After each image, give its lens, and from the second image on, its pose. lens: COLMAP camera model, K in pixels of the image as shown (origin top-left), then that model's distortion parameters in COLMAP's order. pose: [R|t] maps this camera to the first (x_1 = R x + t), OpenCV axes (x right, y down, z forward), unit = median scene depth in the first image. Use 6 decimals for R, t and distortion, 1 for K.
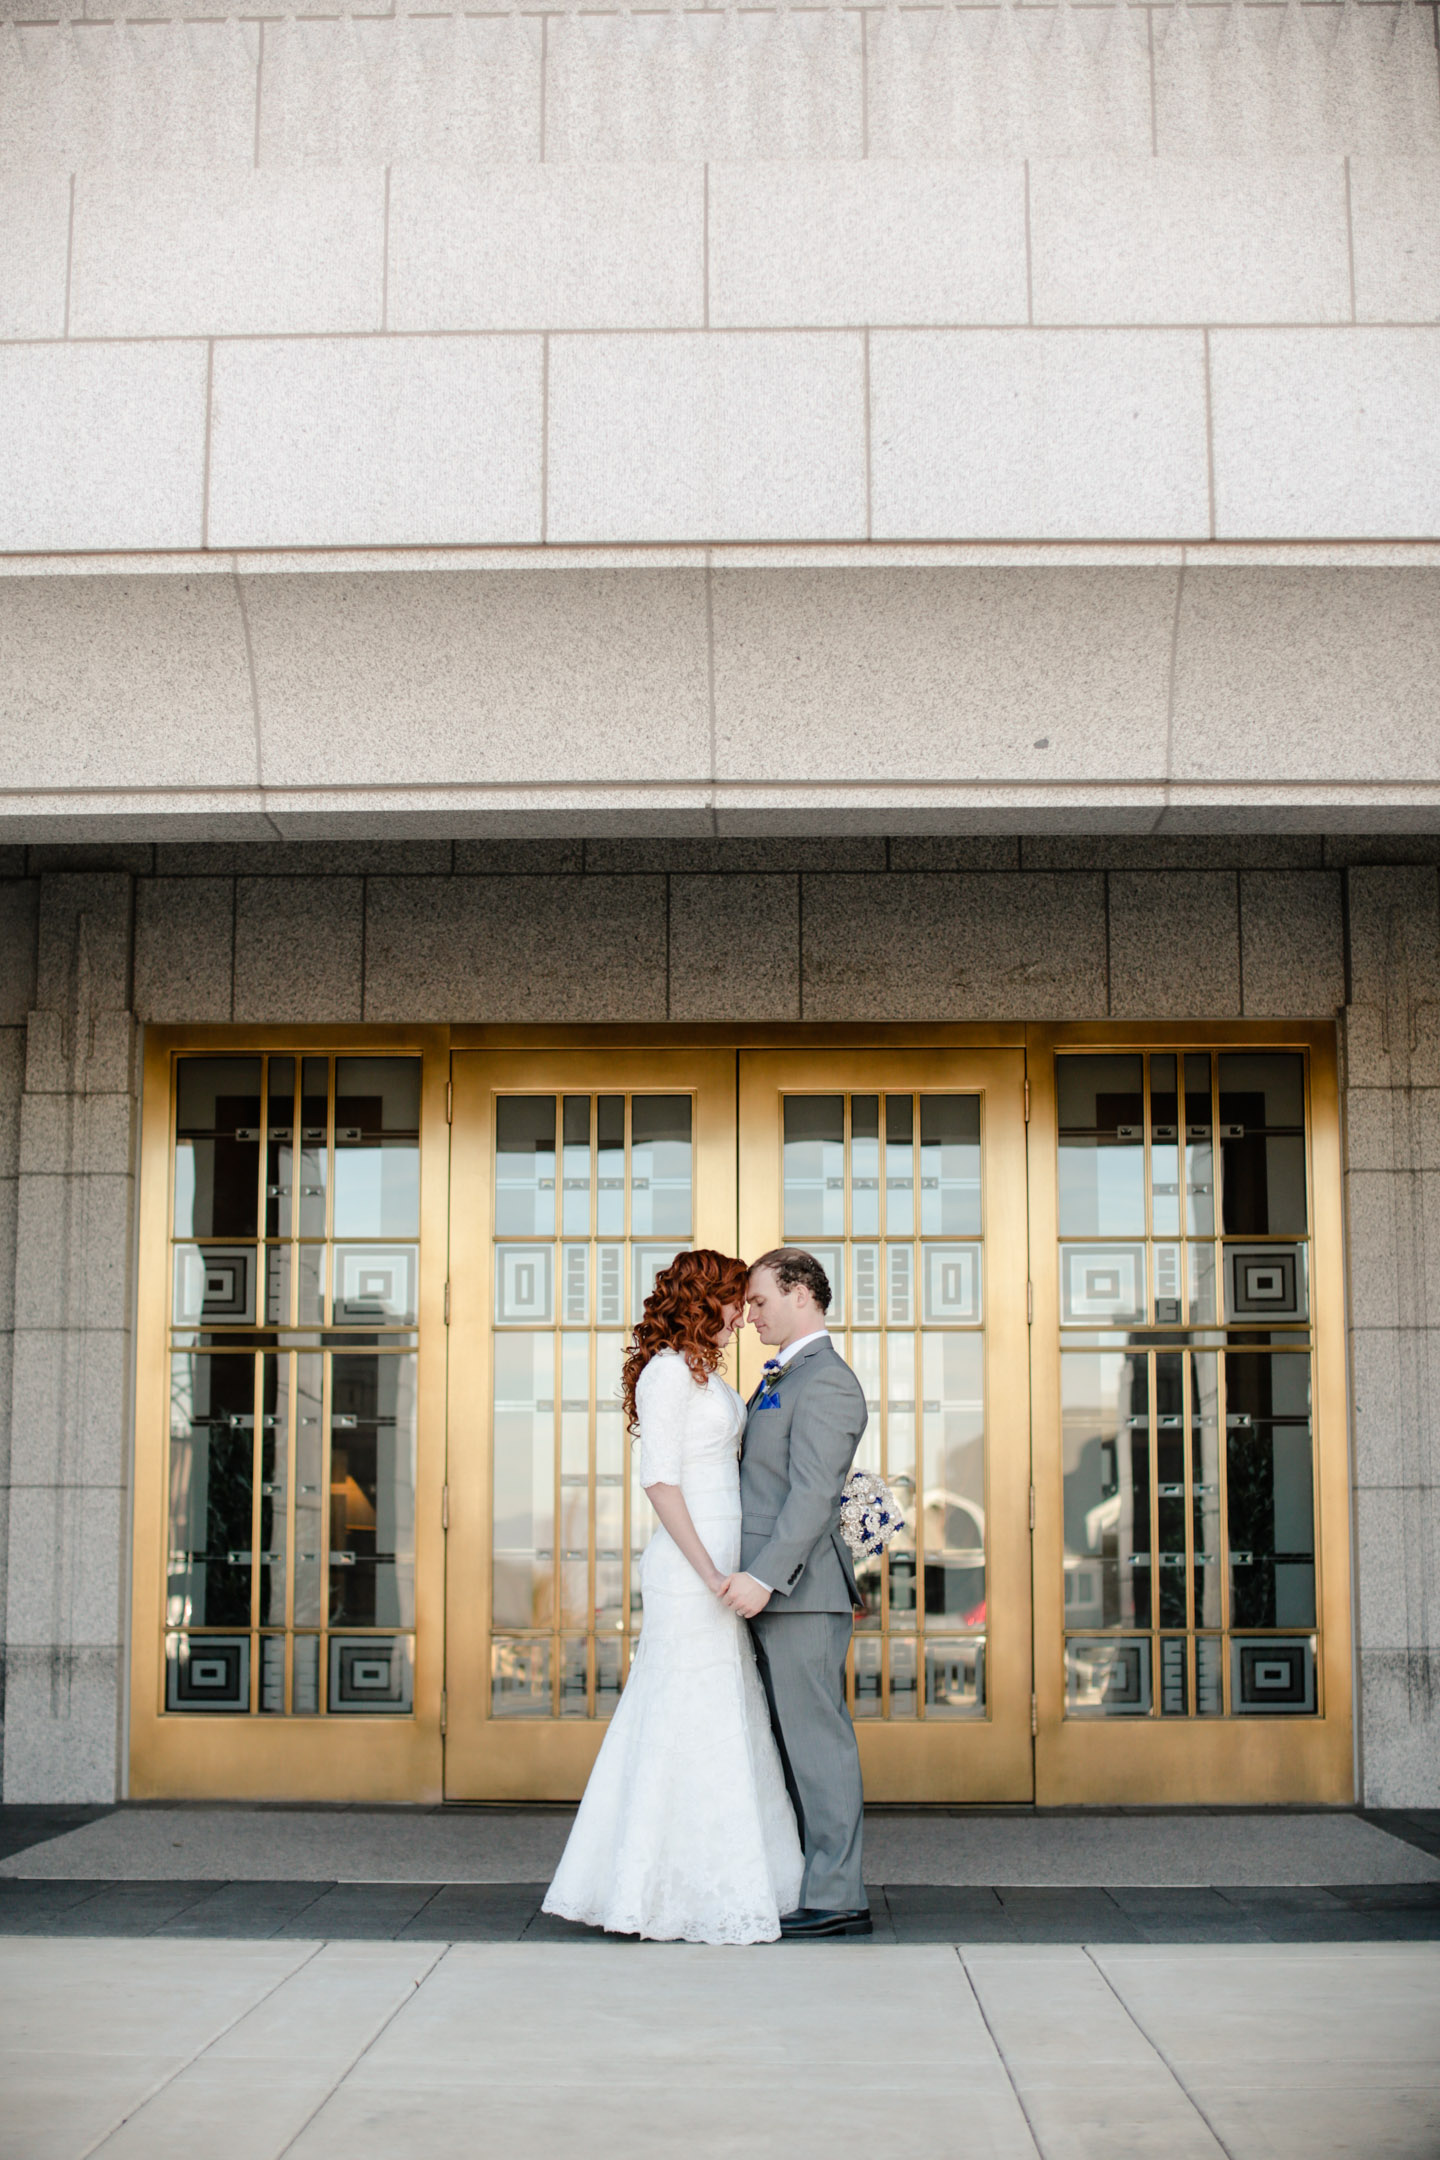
lens RADIAL K [[3033.7, 0, 720.0], [0, 3033.7, 1080.0], [0, 0, 1]] dist [-0.187559, 0.055703]
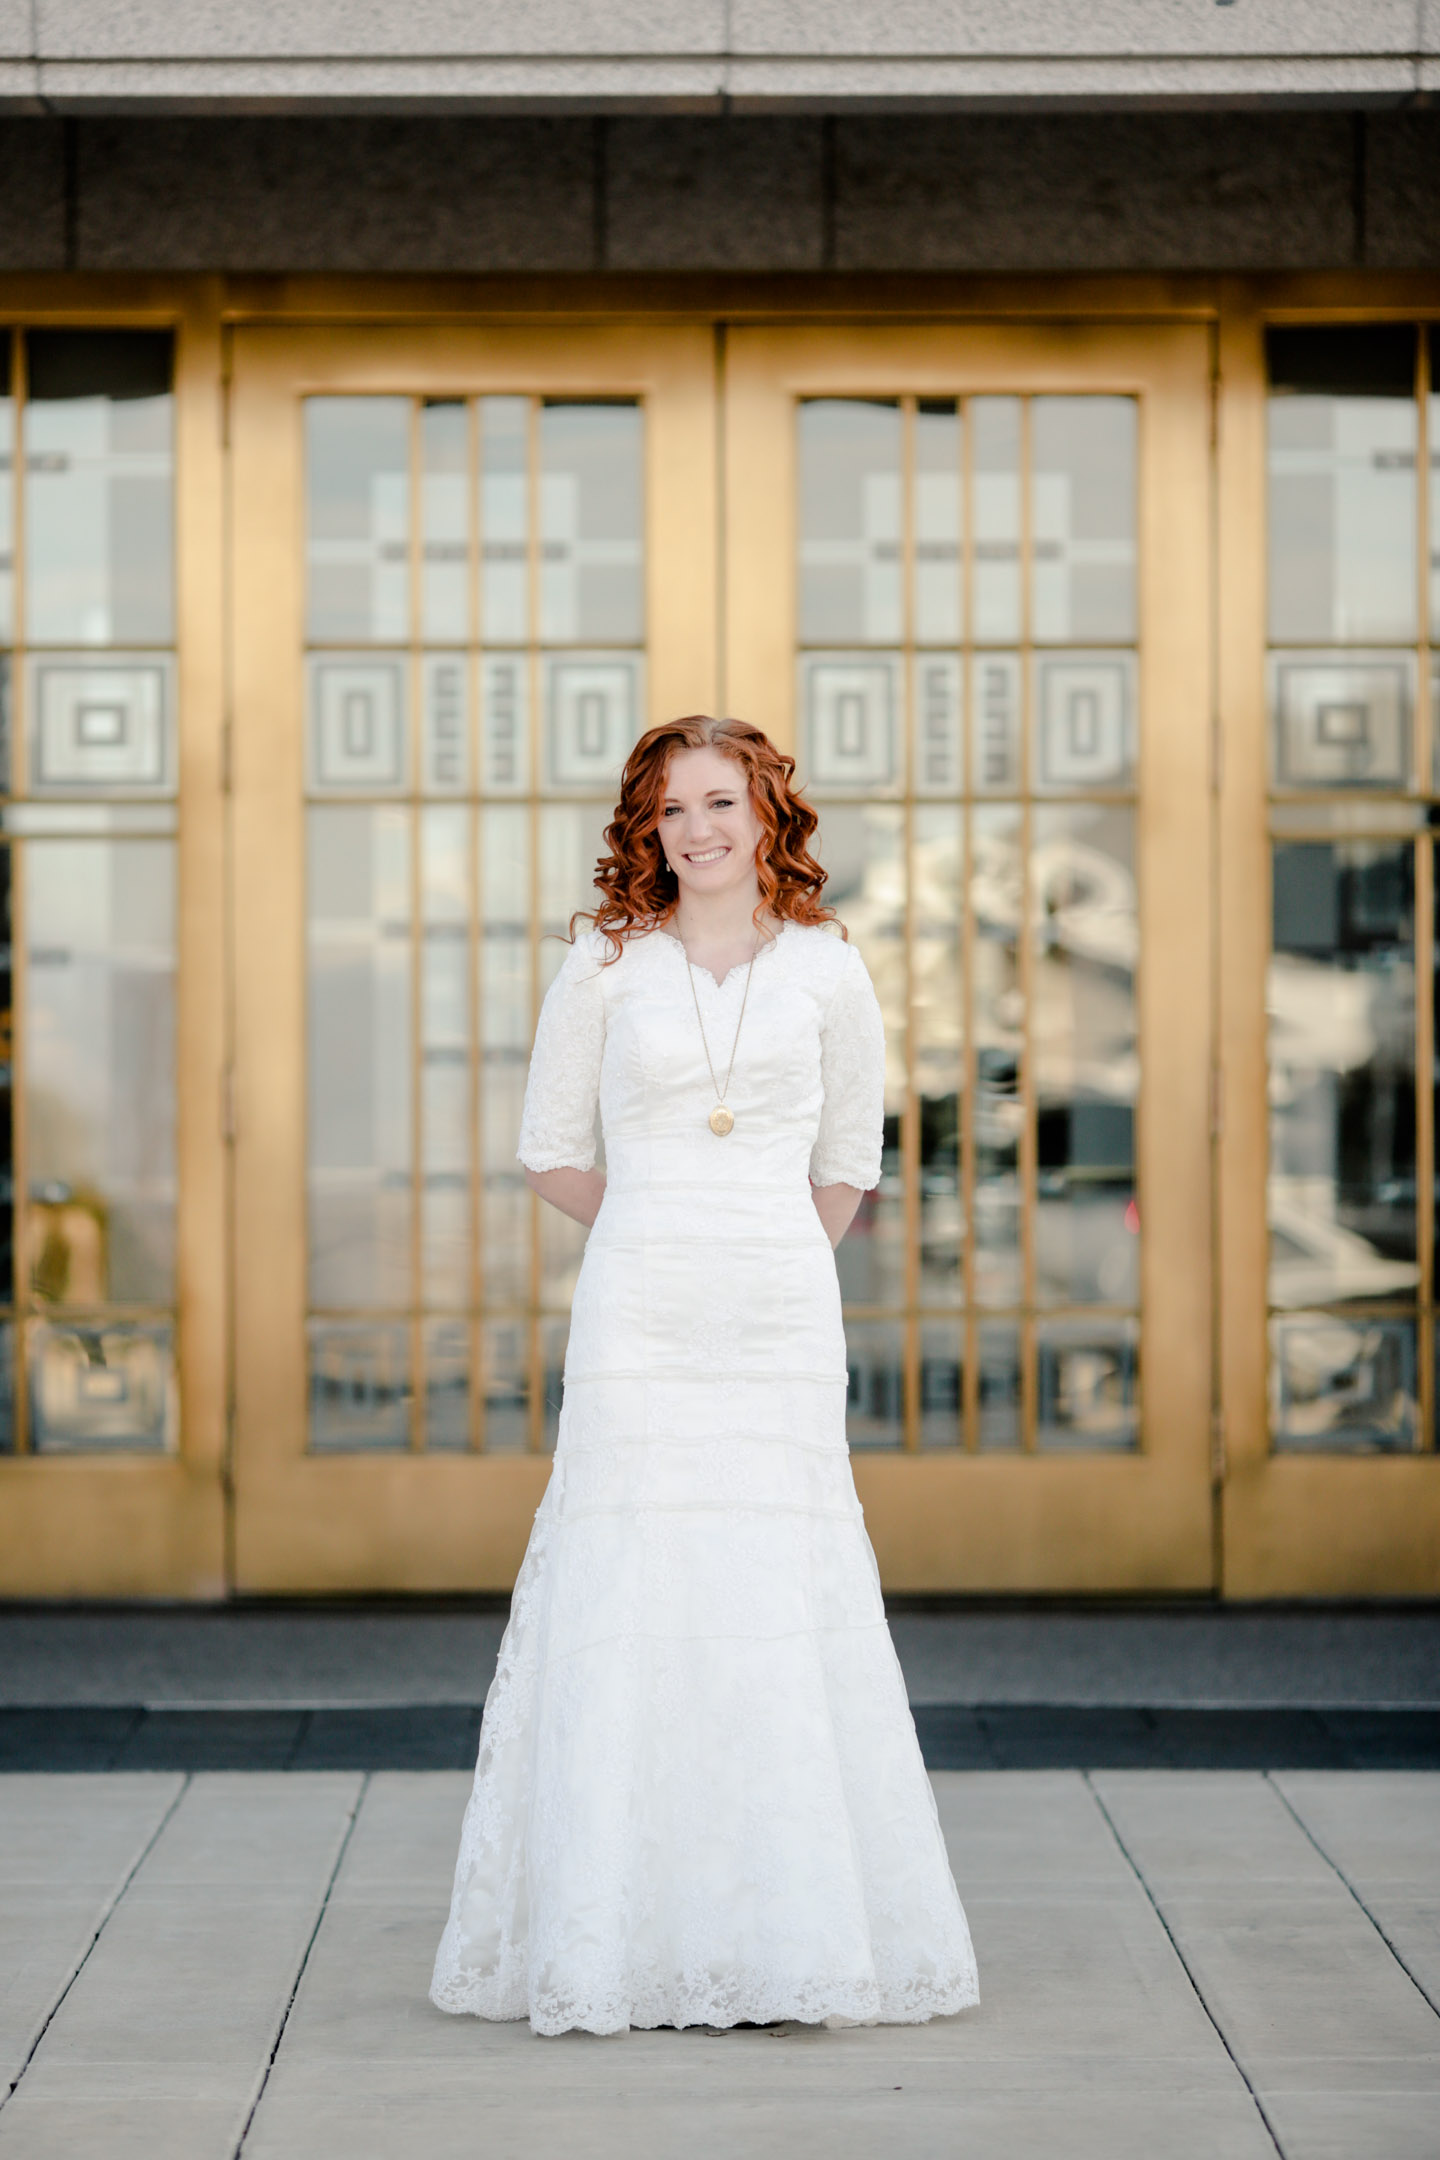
lens RADIAL K [[8129.3, 0, 720.0], [0, 8129.3, 1080.0], [0, 0, 1]] dist [0.279835, 0.764055]
pose [[0.999542, -0.003536, 0.030050, -0.055708], [-0.001384, 0.986765, 0.162149, -0.159657], [-0.030226, -0.162116, 0.986309, -0.758027]]
